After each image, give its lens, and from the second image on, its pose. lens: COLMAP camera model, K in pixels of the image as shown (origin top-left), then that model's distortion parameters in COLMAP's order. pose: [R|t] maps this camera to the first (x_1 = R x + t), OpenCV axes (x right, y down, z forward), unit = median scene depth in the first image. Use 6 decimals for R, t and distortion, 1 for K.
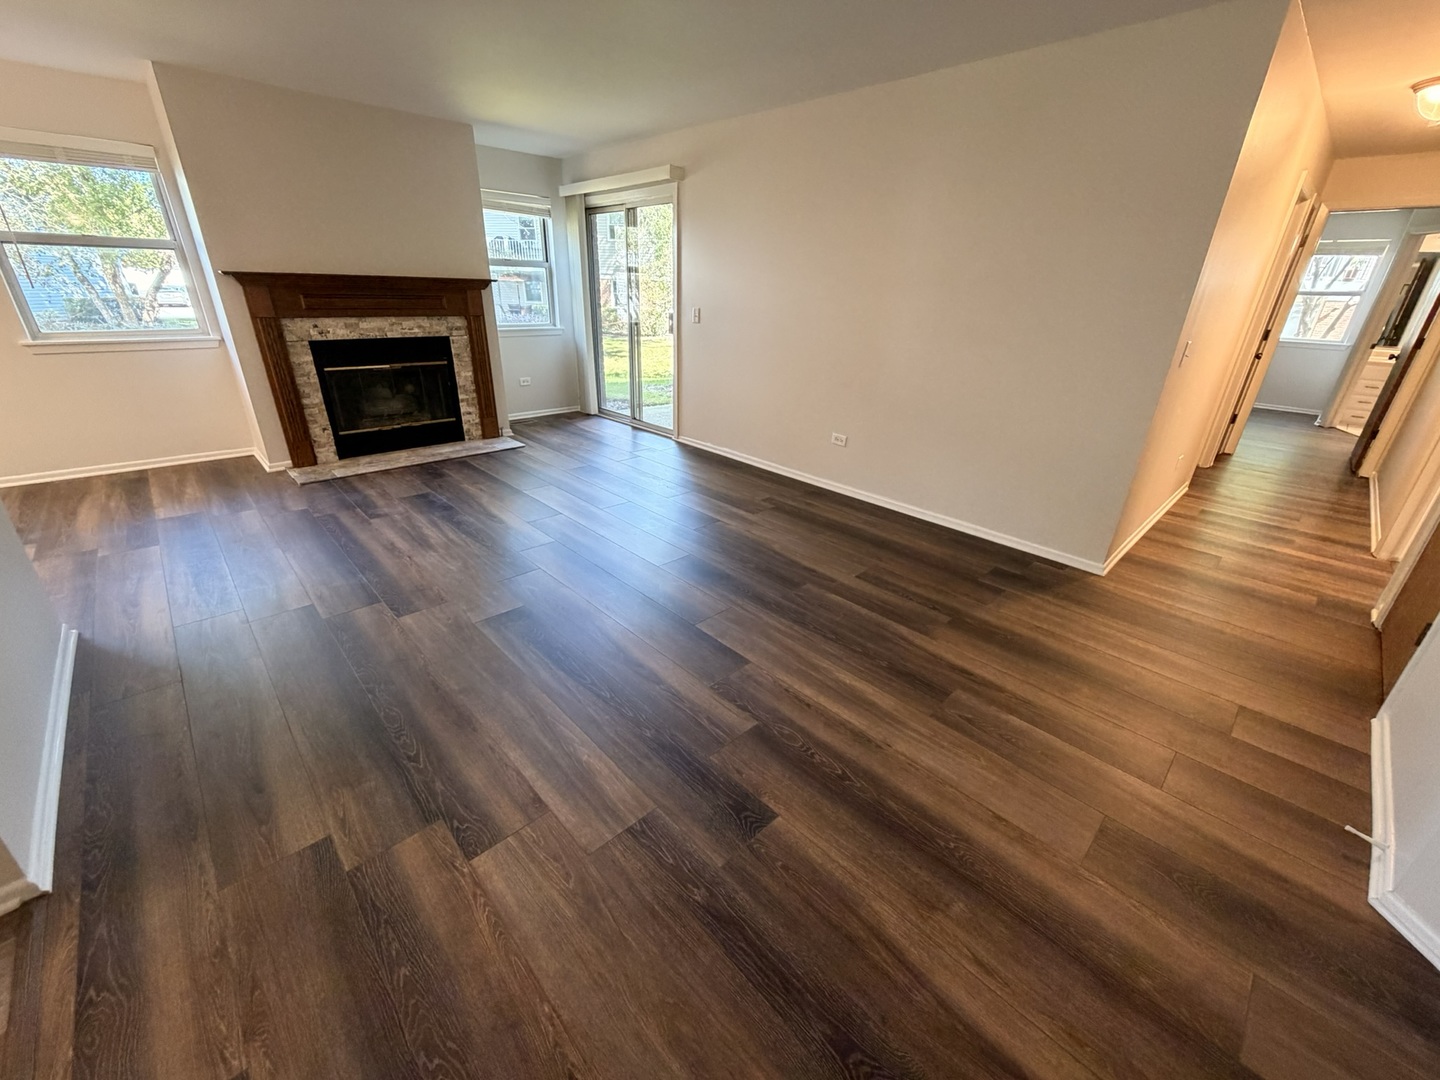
lens RADIAL K [[572.9, 0, 719.6], [0, 572.9, 540.2], [0, 0, 1]] dist [0.001288, -0.000370]
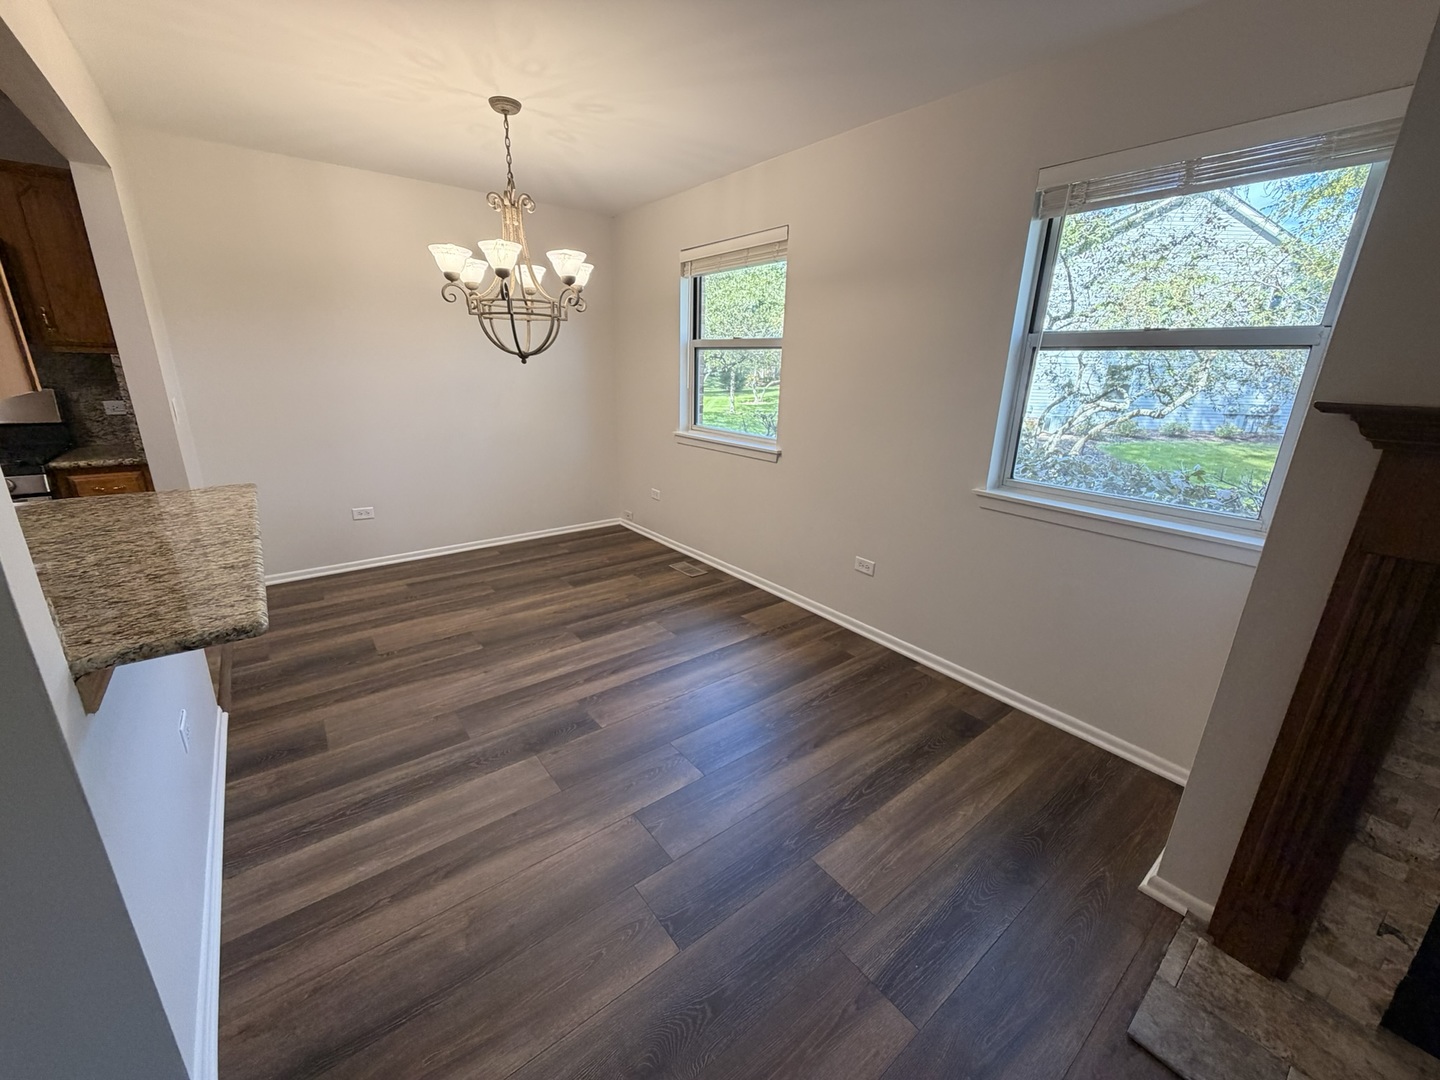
lens RADIAL K [[572.9, 0, 720.0], [0, 572.9, 539.3], [0, 0, 1]] dist [0.001288, -0.000370]
pose [[-0.094236, 0.268160, -0.958754, -0.464373], [-0.428578, 0.858306, 0.282190, -0.313300], [0.898577, 0.437494, 0.034044, 0.645277]]
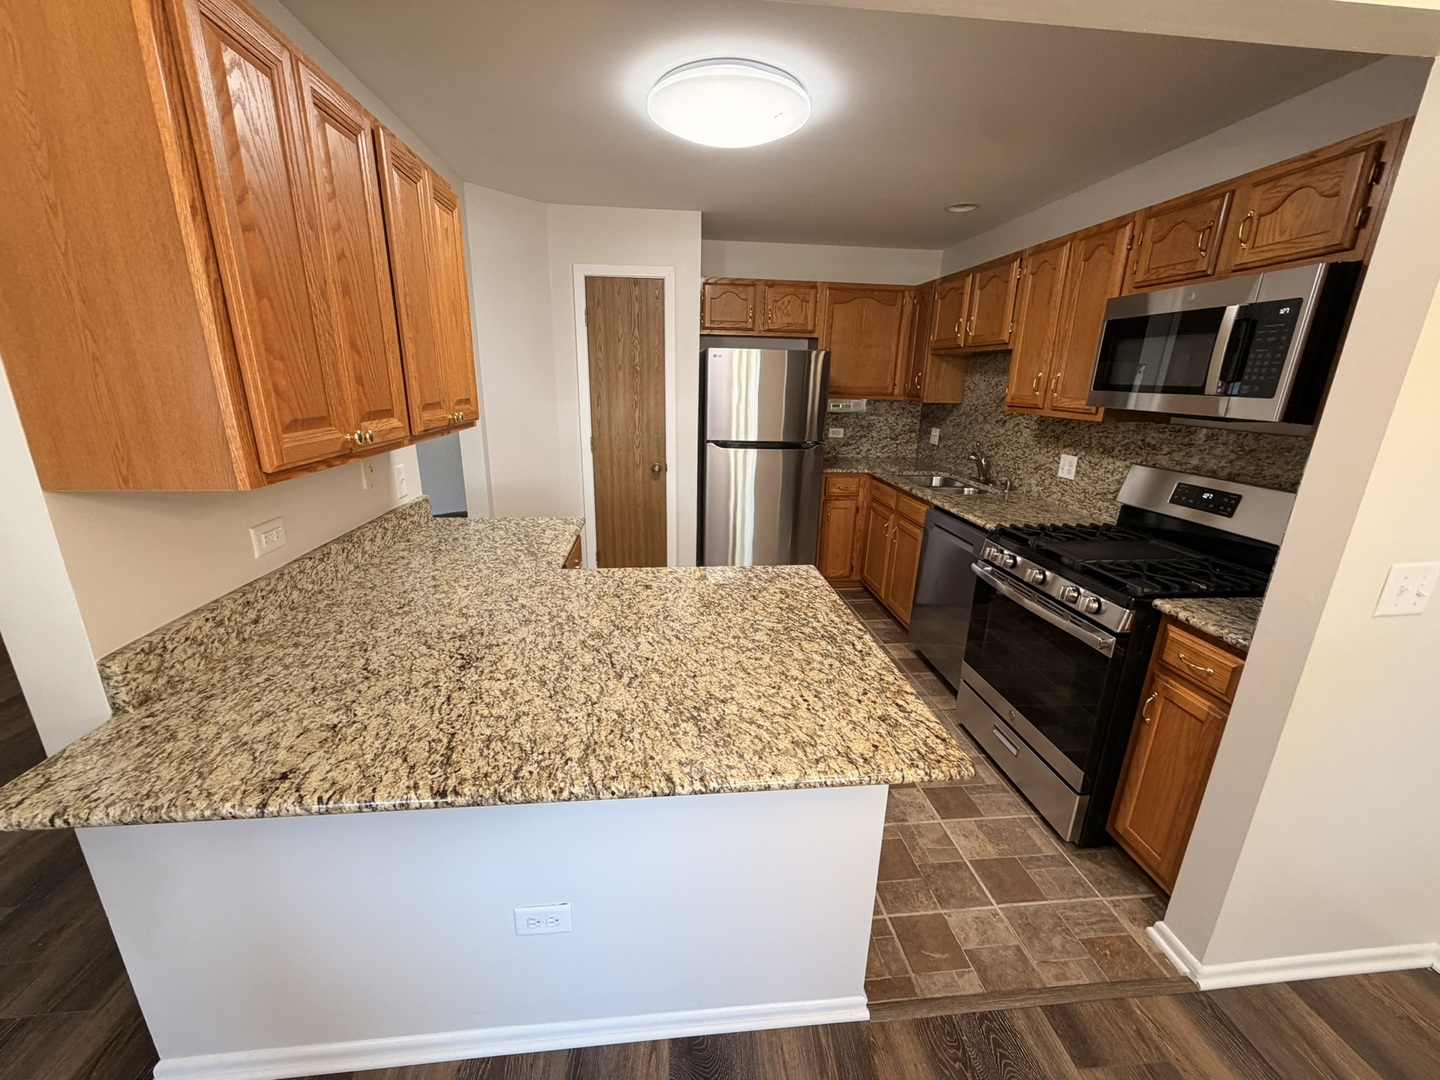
lens RADIAL K [[572.9, 0, 719.6], [0, 572.9, 546.0], [0, 0, 1]] dist [0.001288, -0.000370]
pose [[-0.790618, -0.216365, 0.572809, -0.969046], [0.208493, 0.784460, 0.584083, -0.246415], [-0.575721, 0.581213, -0.575098, 0.396508]]
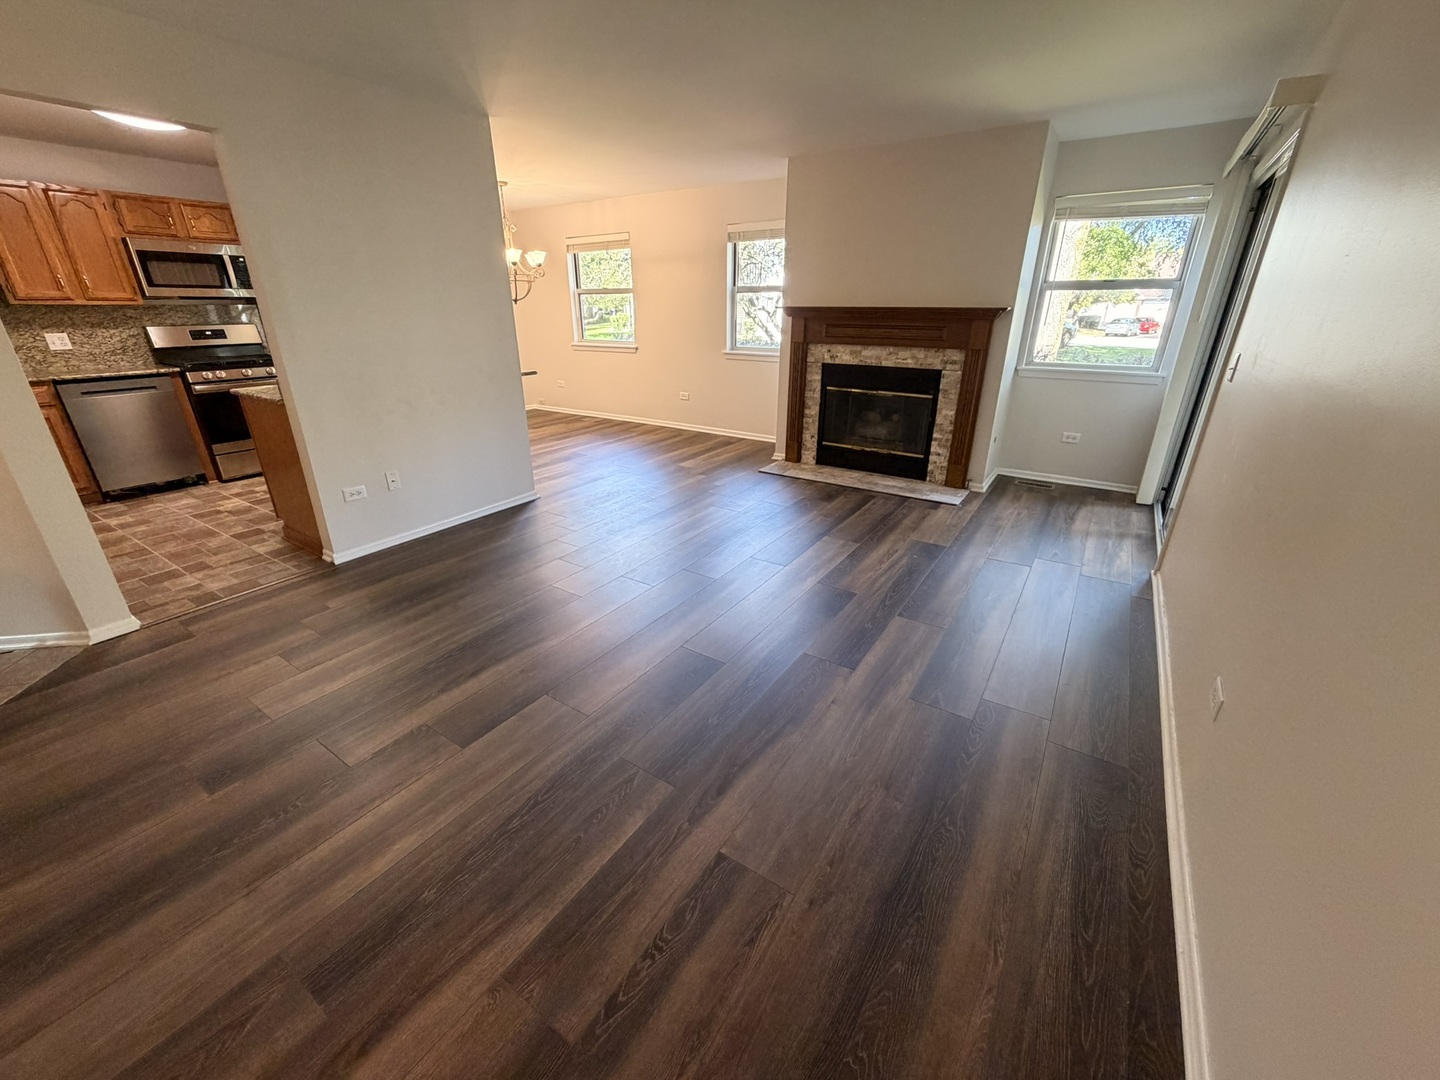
lens RADIAL K [[572.9, 0, 716.8], [0, 572.9, 541.9], [0, 0, 1]] dist [0.001288, -0.000370]
pose [[0.216734, 0.350568, -0.911114, 0.440505], [-0.391284, 0.886246, 0.247922, -0.228892], [0.894384, 0.302771, 0.329251, 0.529087]]
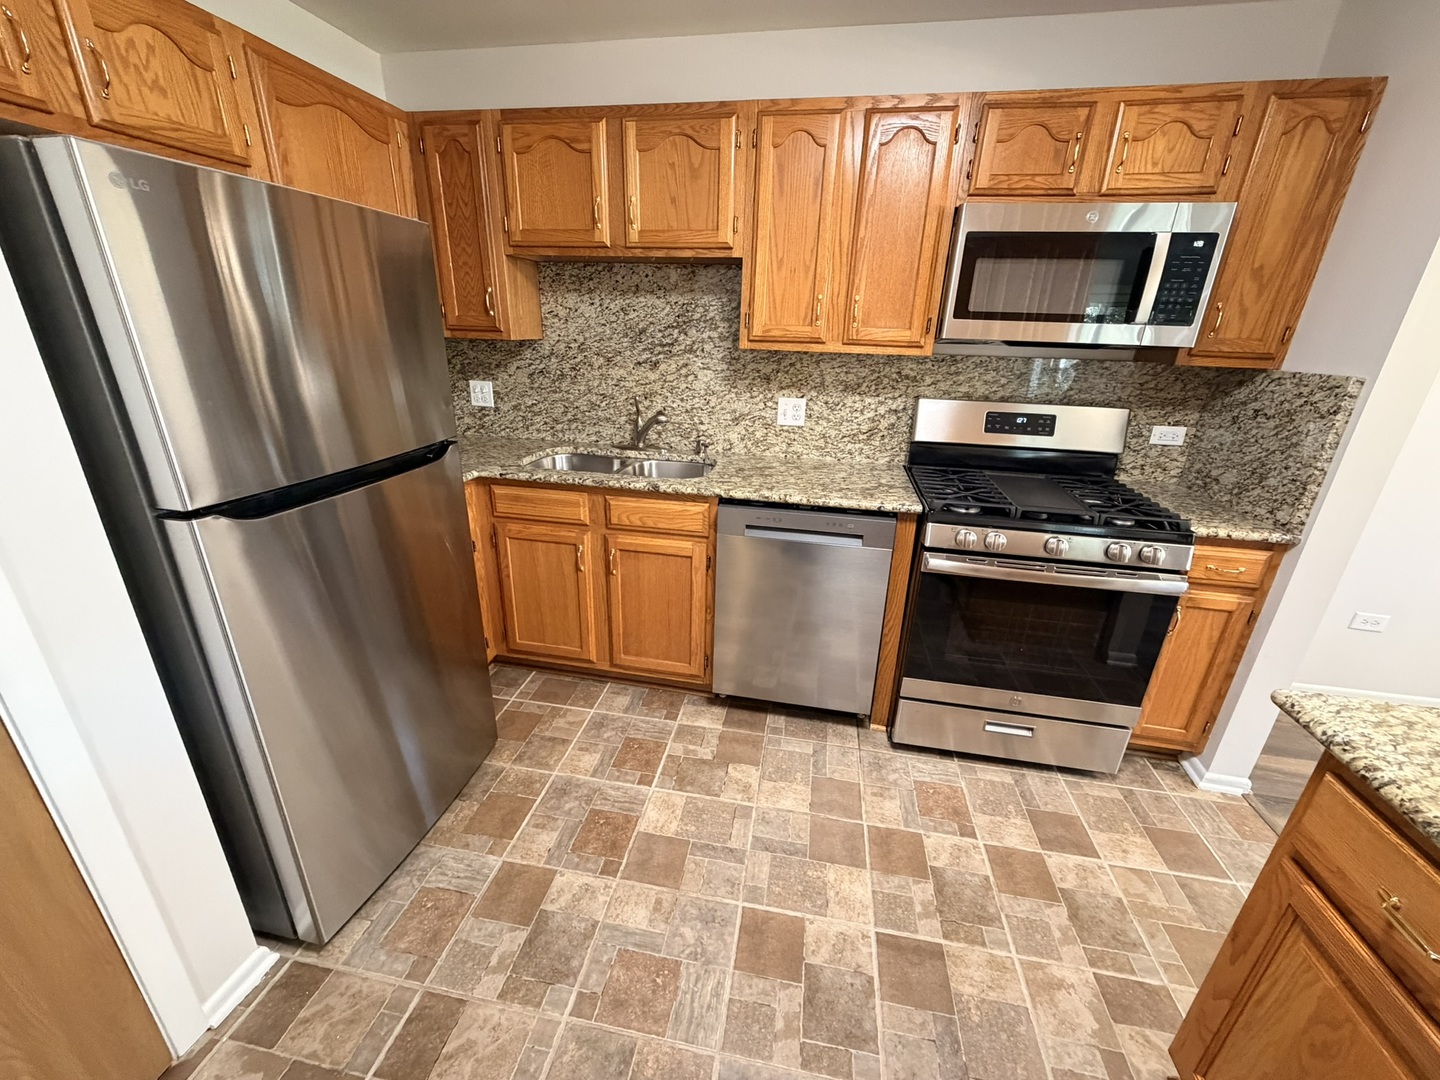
lens RADIAL K [[572.9, 0, 719.1], [0, 572.9, 542.1], [0, 0, 1]] dist [0.001288, -0.000370]
pose [[-0.813988, 0.160008, -0.558409, -0.473949], [-0.280026, 0.734148, 0.618556, -0.073536], [0.508929, 0.659867, -0.552782, 0.075283]]
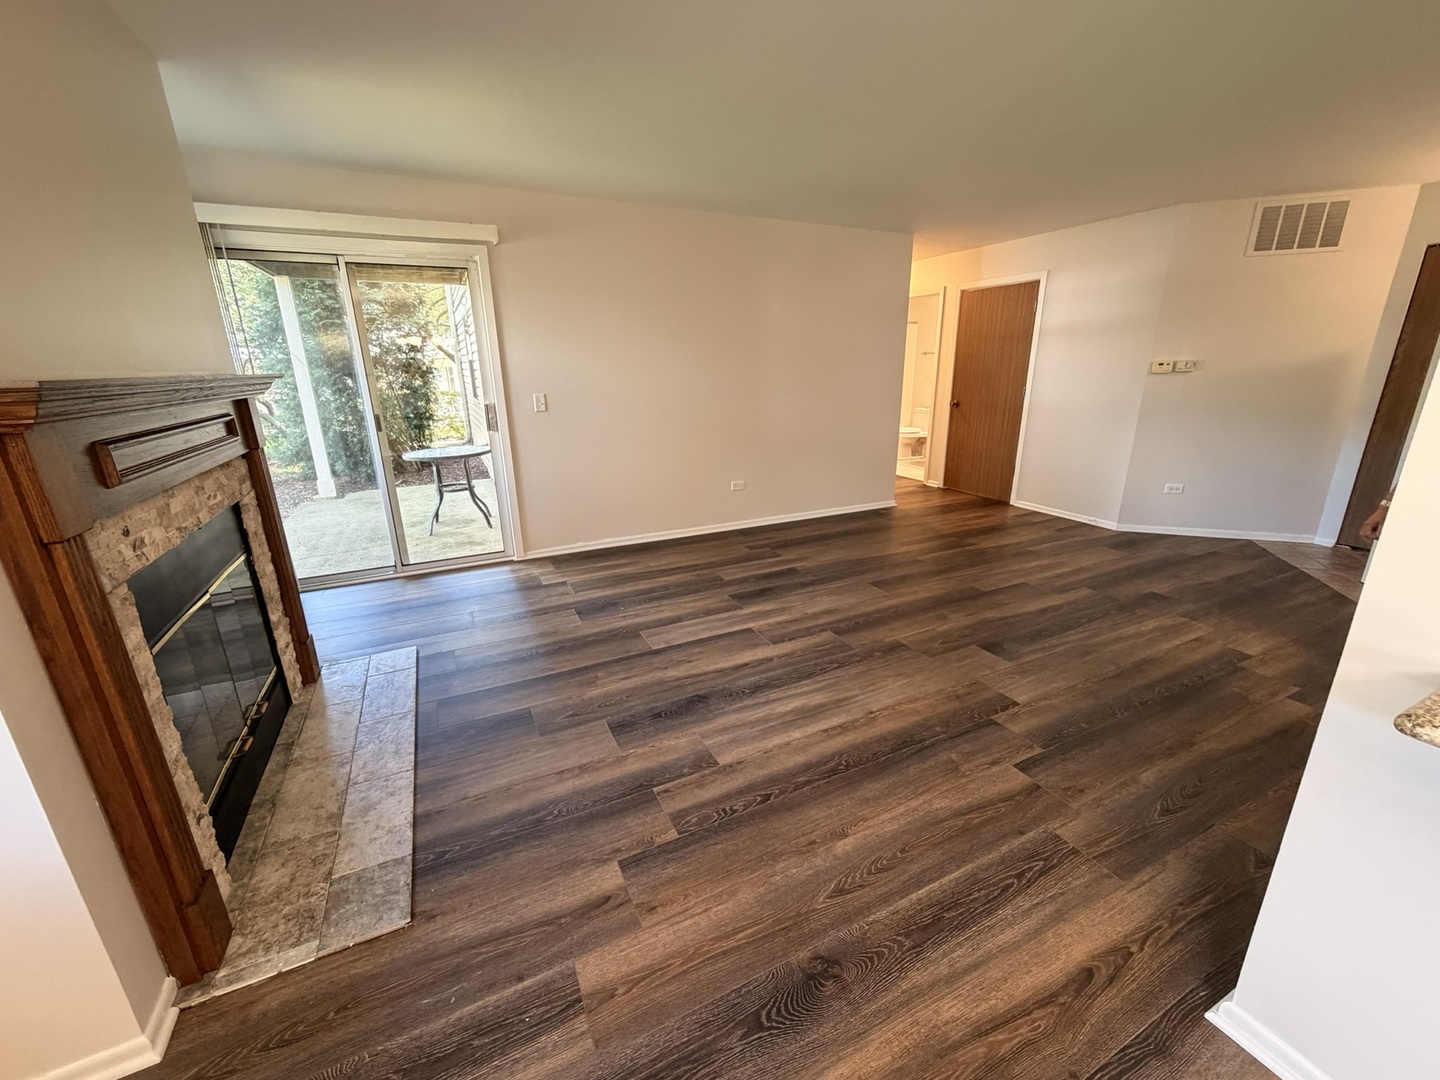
lens RADIAL K [[572.9, 0, 721.7], [0, 572.9, 539.0], [0, 0, 1]] dist [0.001288, -0.000370]
pose [[0.297998, -0.307877, 0.903554, -0.897767], [0.406014, 0.897549, 0.171924, -0.288878], [-0.863915, 0.315623, 0.392470, 0.583676]]
